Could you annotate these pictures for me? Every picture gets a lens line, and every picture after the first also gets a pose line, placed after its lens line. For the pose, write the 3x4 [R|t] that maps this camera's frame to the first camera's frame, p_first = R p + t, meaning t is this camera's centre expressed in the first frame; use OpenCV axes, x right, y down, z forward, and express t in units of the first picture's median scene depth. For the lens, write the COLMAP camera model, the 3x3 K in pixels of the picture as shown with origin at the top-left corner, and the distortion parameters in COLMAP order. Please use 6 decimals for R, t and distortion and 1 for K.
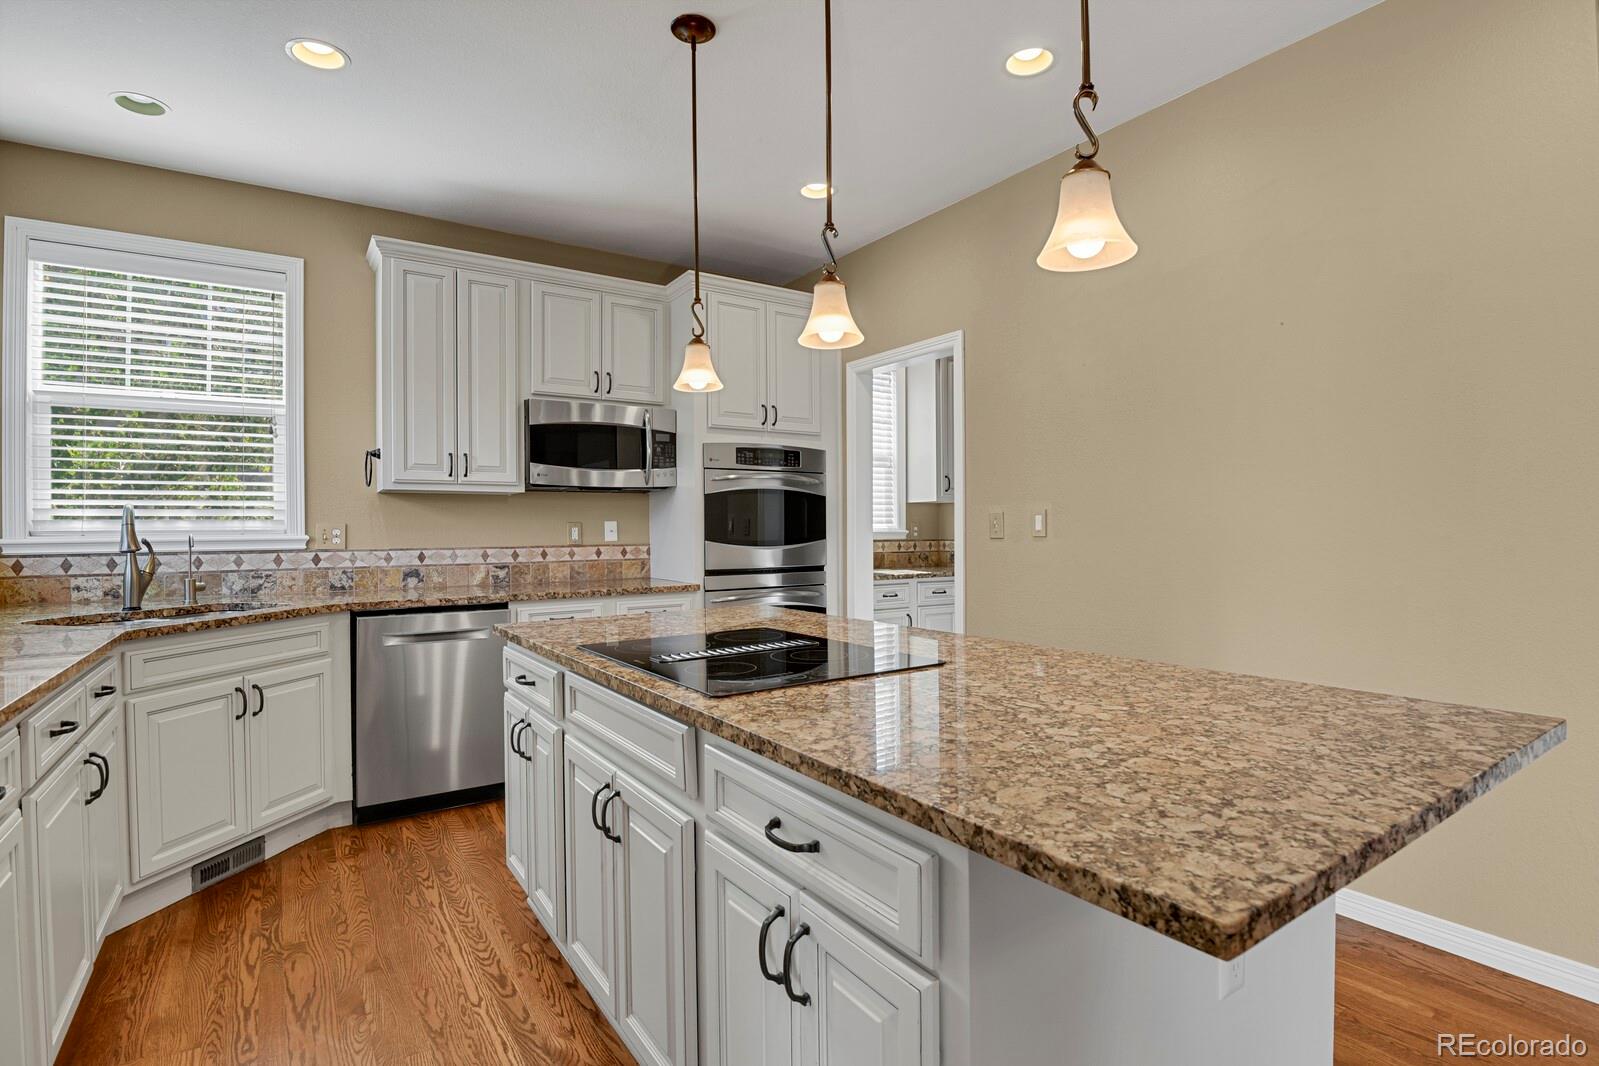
lens RADIAL K [[782.8, 0, 810.6], [0, 782.8, 527.0], [0, 0, 1]] dist [-0.017856, -0.004879]
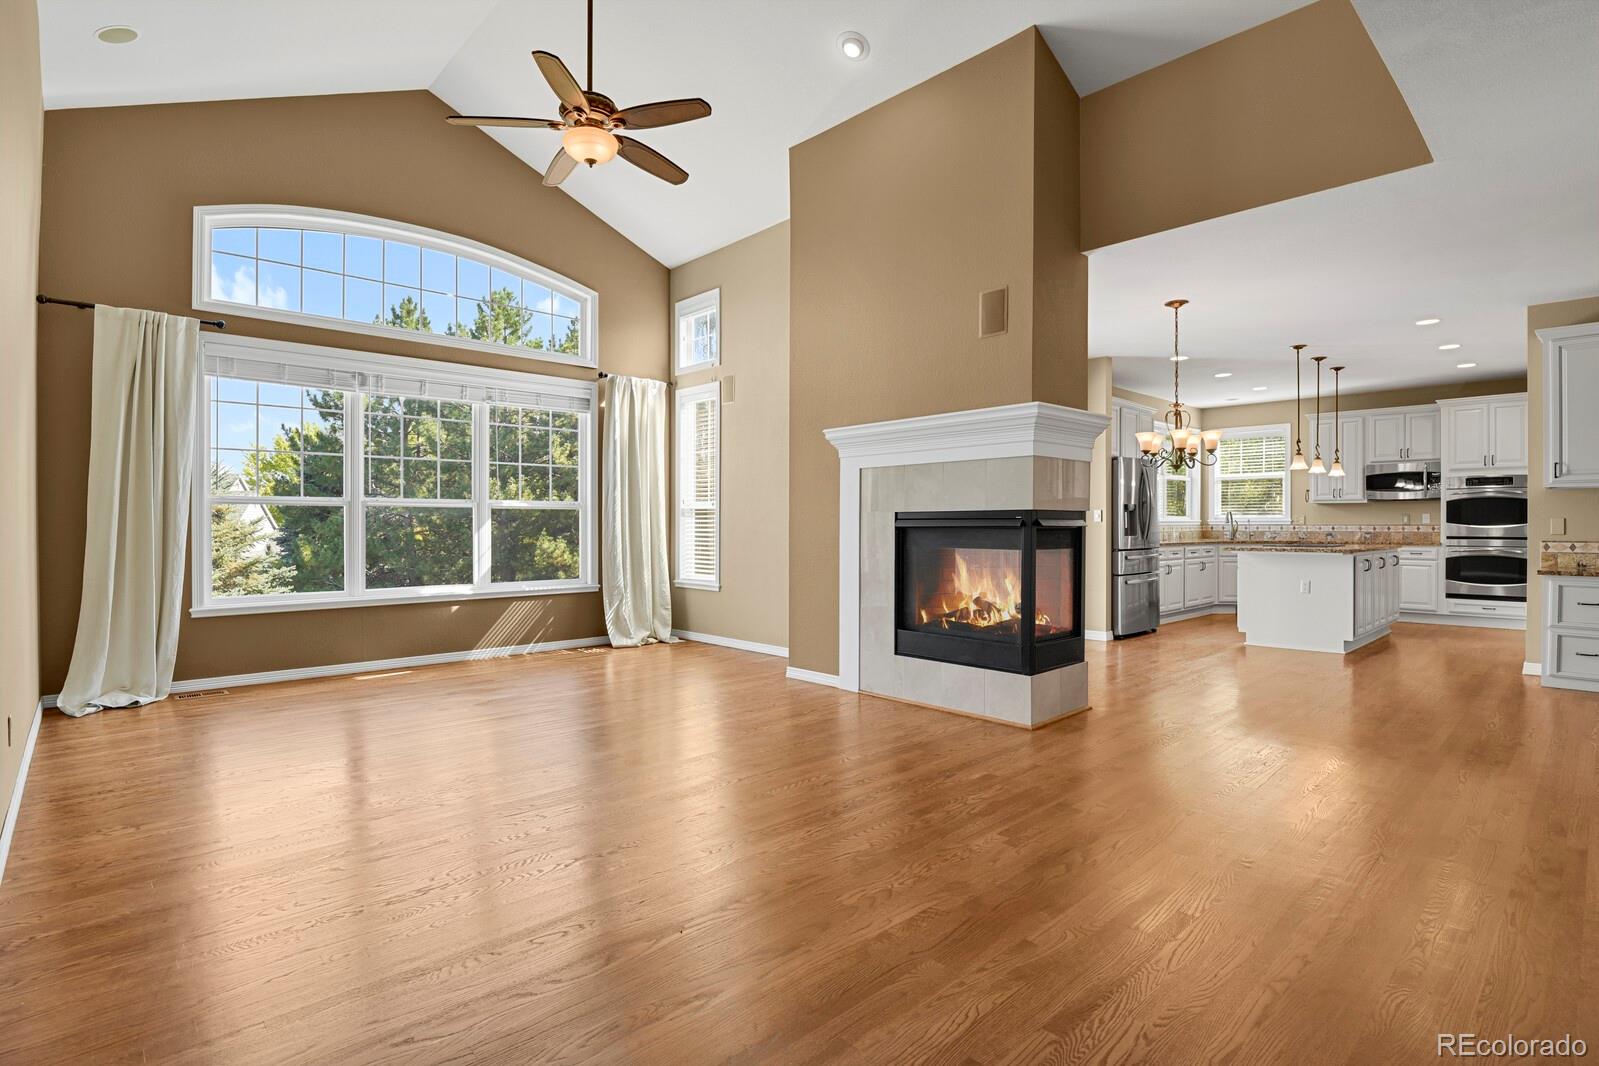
lens RADIAL K [[782.8, 0, 809.5], [0, 782.8, 531.3], [0, 0, 1]] dist [-0.017856, -0.004879]
pose [[0.156092, 0.015008, -0.987628, 1.875029], [-0.000414, 0.999885, 0.015129, 0.011330], [0.987742, -0.001953, 0.156081, -1.187259]]
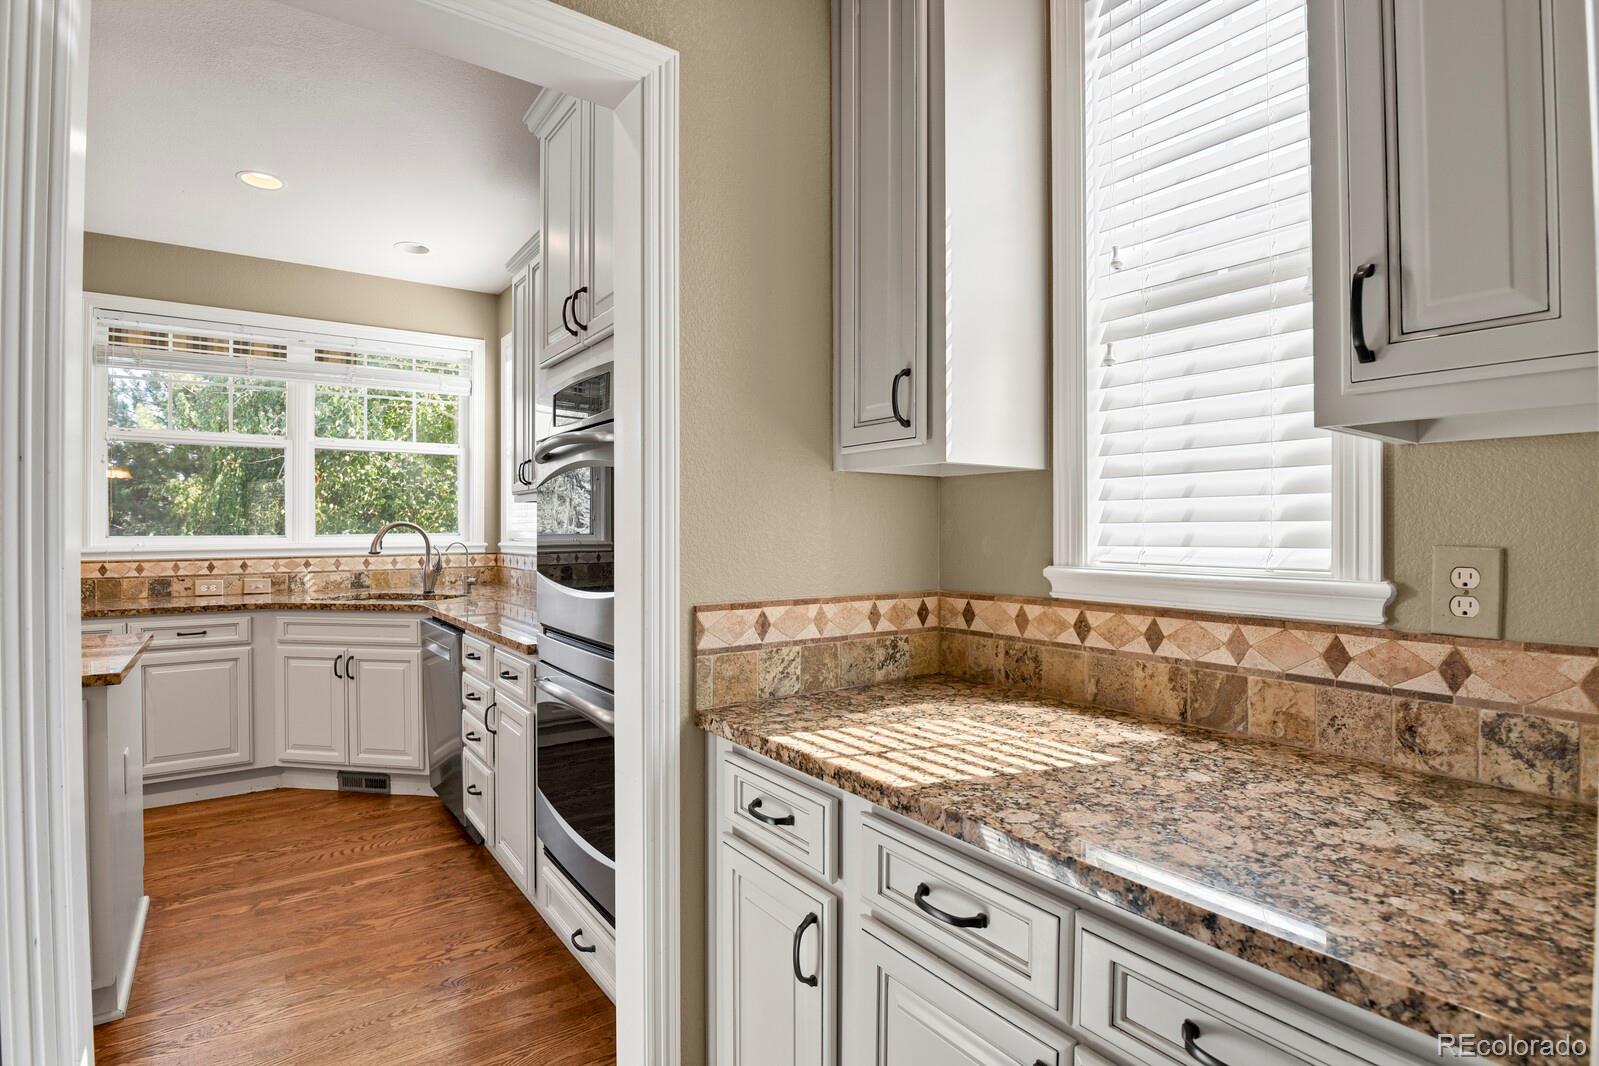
lens RADIAL K [[782.8, 0, 801.2], [0, 782.8, 522.4], [0, 0, 1]] dist [-0.017856, -0.004879]
pose [[0.024773, -0.002008, -0.999691, 0.486609], [0.003368, 0.999992, -0.001925, -0.016955], [0.999687, -0.003320, 0.024779, 1.303237]]
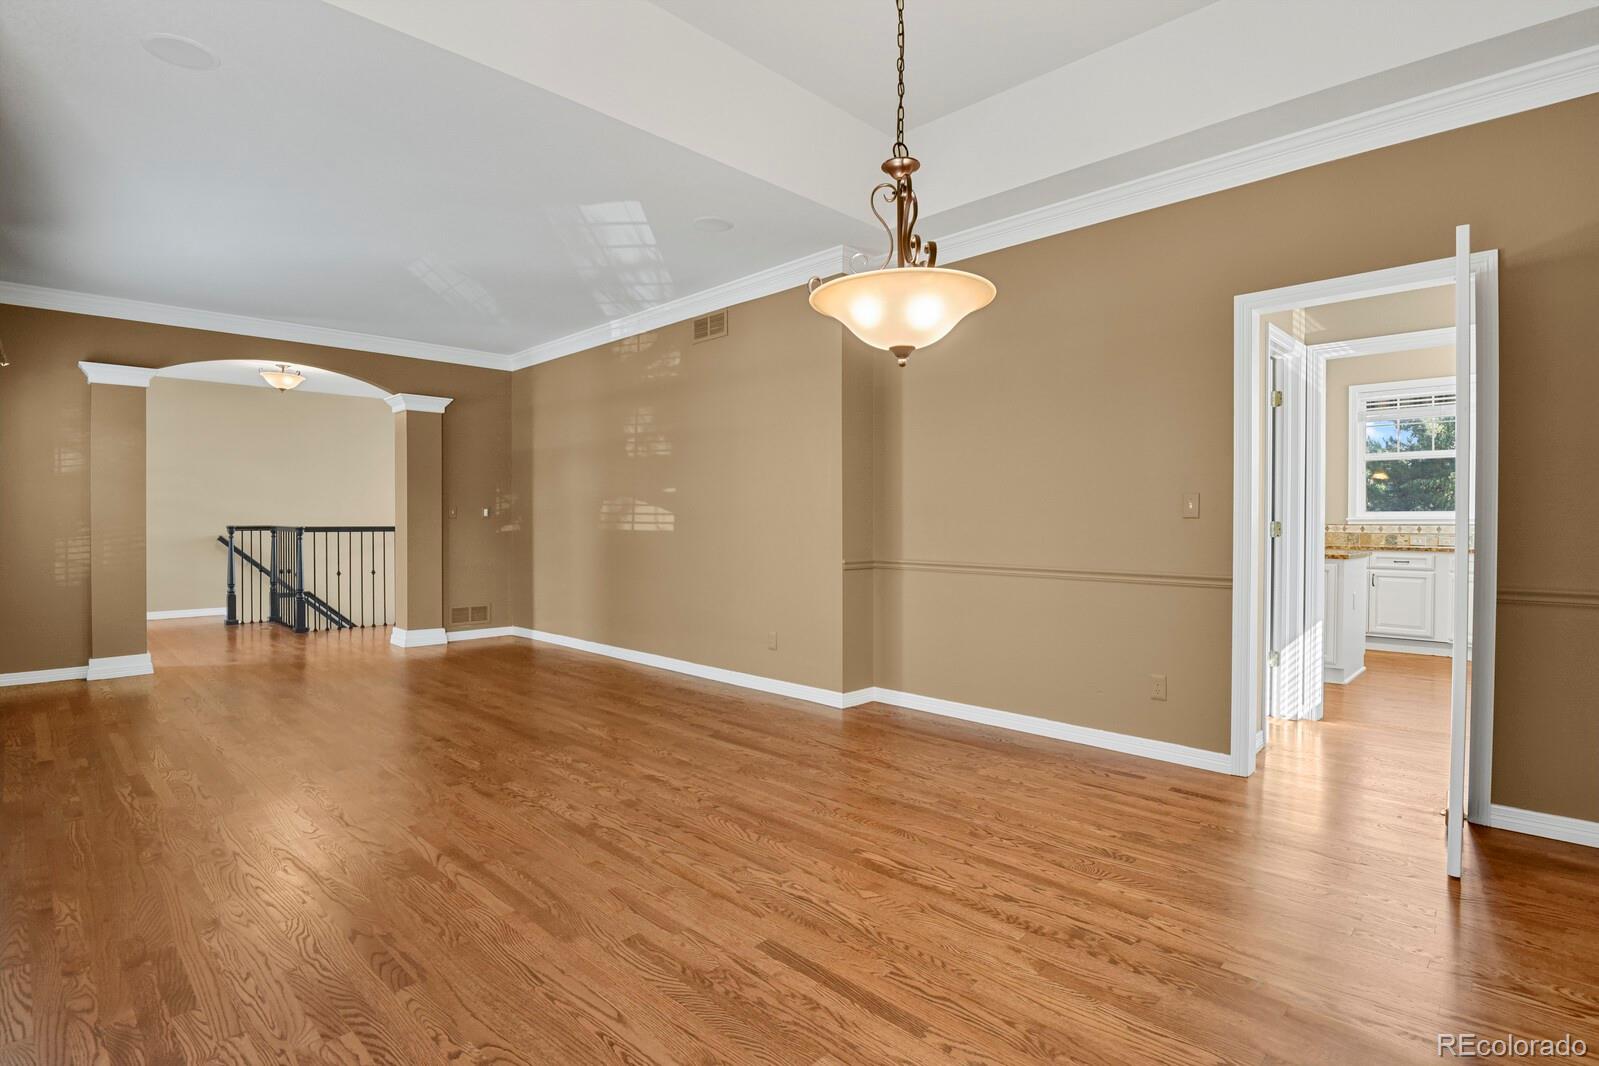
lens RADIAL K [[782.8, 0, 806.9], [0, 782.8, 530.2], [0, 0, 1]] dist [-0.017856, -0.004879]
pose [[-0.982093, 0.004529, -0.188342, 1.248614], [0.002079, 0.999911, 0.013205, 0.016282], [0.188385, 0.012577, -0.982015, 2.116500]]
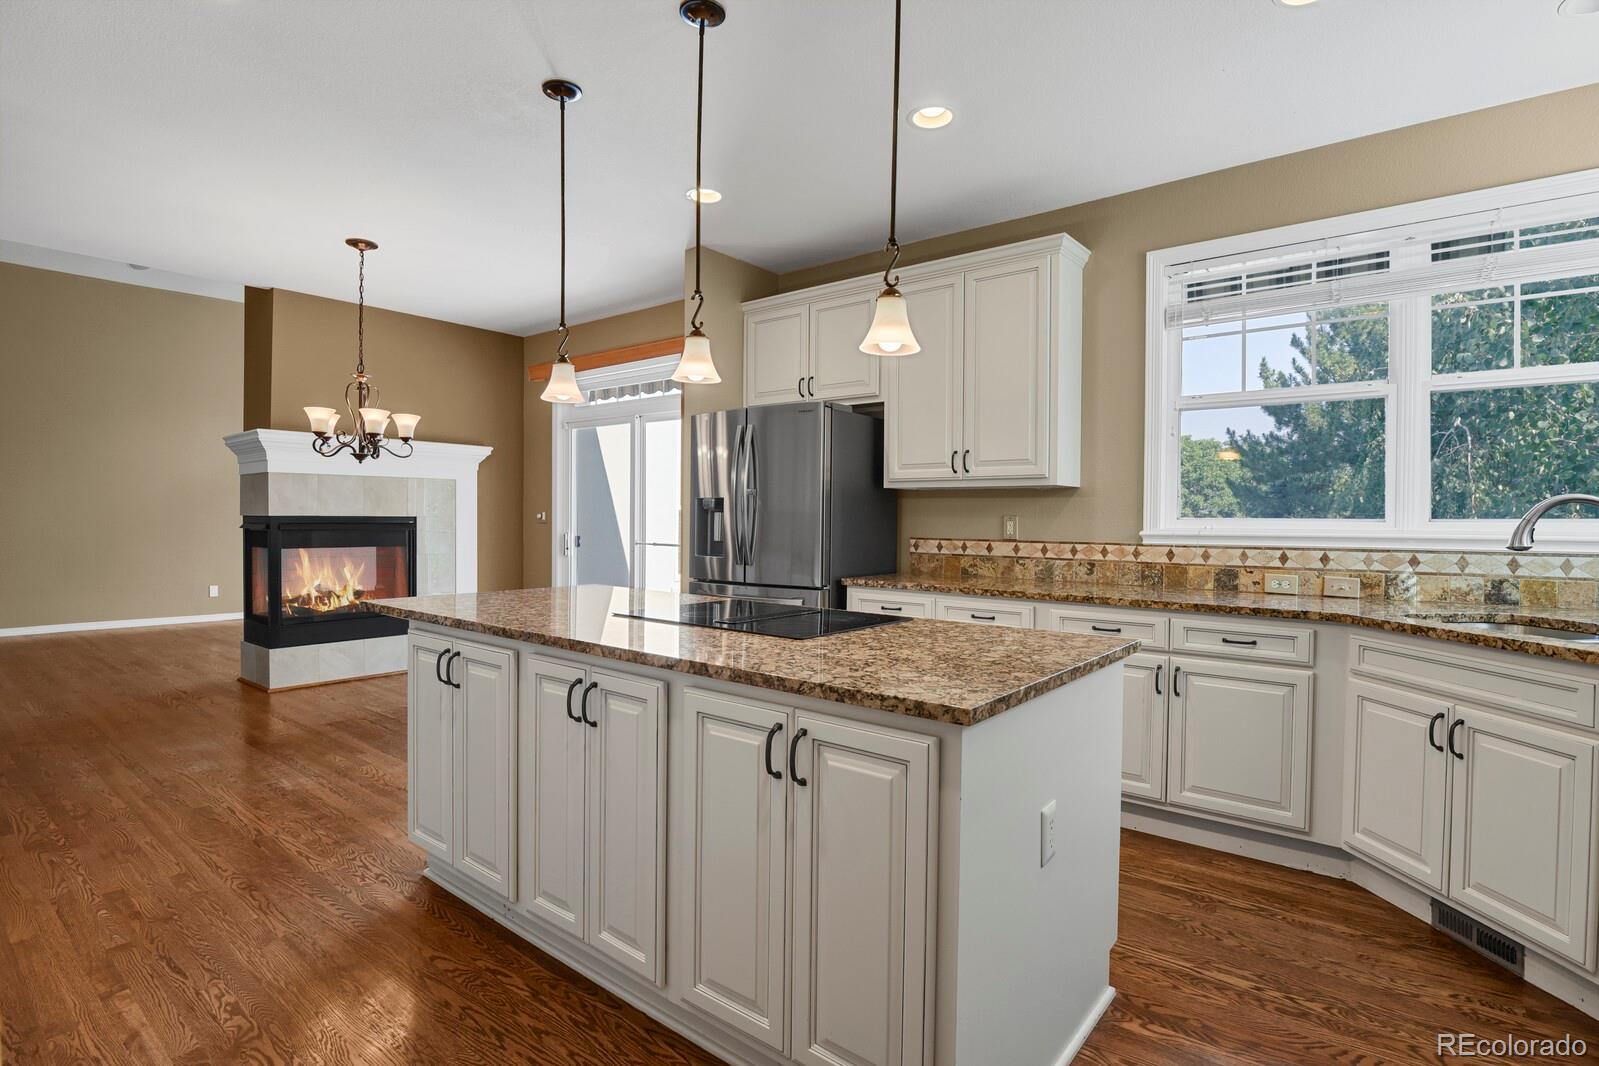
lens RADIAL K [[782.8, 0, 817.3], [0, 782.8, 533.0], [0, 0, 1]] dist [-0.017856, -0.004879]
pose [[-0.954387, 0.004076, -0.298543, 0.111892], [-0.002141, 0.999788, 0.020496, -0.002514], [0.298564, 0.020201, -0.954176, 1.159433]]
